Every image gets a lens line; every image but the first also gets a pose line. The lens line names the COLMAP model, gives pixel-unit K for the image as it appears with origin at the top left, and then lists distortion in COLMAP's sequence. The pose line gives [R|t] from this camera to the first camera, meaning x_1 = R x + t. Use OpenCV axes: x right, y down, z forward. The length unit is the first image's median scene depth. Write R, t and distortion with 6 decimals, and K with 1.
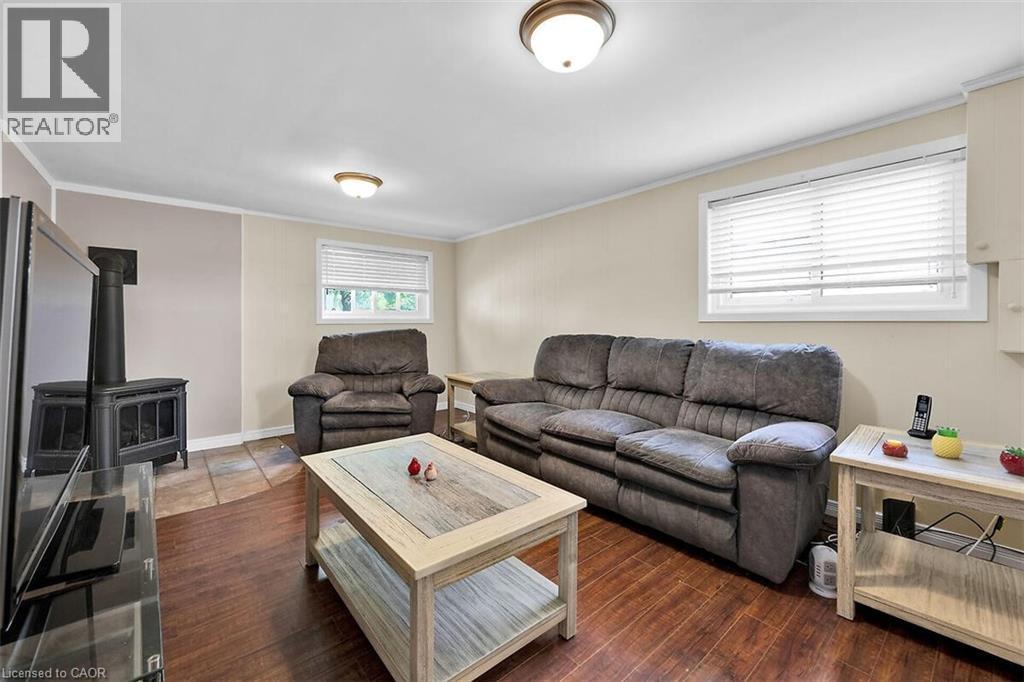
lens RADIAL K [[409.8, 0, 522.1], [0, 409.8, 326.0], [0, 0, 1]] dist [0.001389, -0.001226]
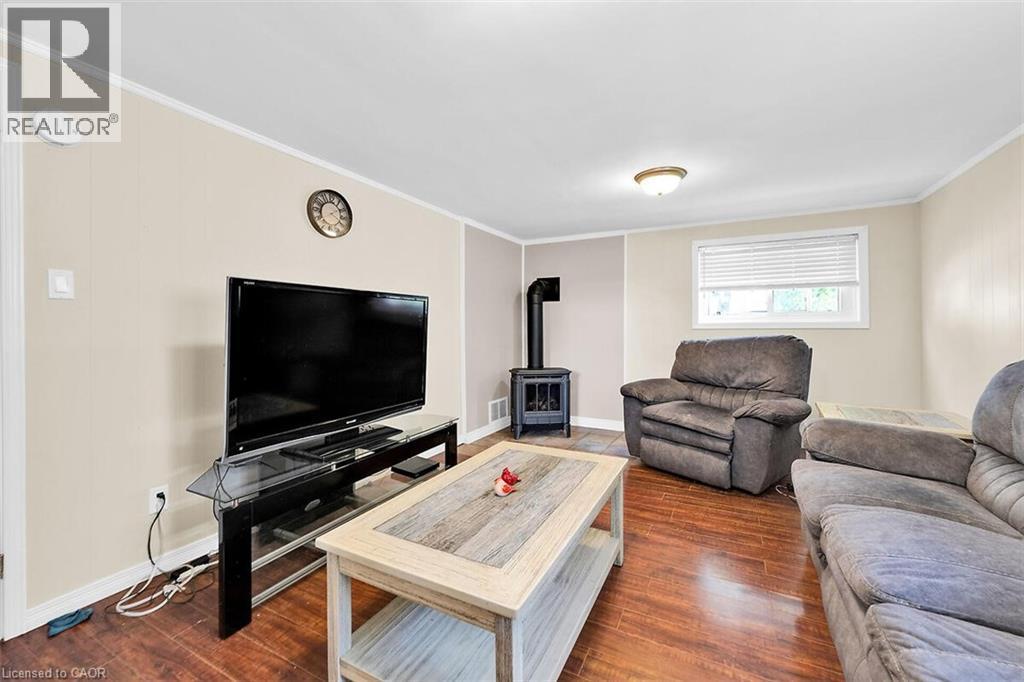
lens RADIAL K [[409.8, 0, 523.2], [0, 409.8, 323.4], [0, 0, 1]] dist [0.001389, -0.001226]
pose [[0.388666, -0.007355, -0.921350, 0.319699], [-0.004804, 0.999938, -0.010009, -0.007589], [0.921366, 0.008317, 0.388606, 0.318612]]
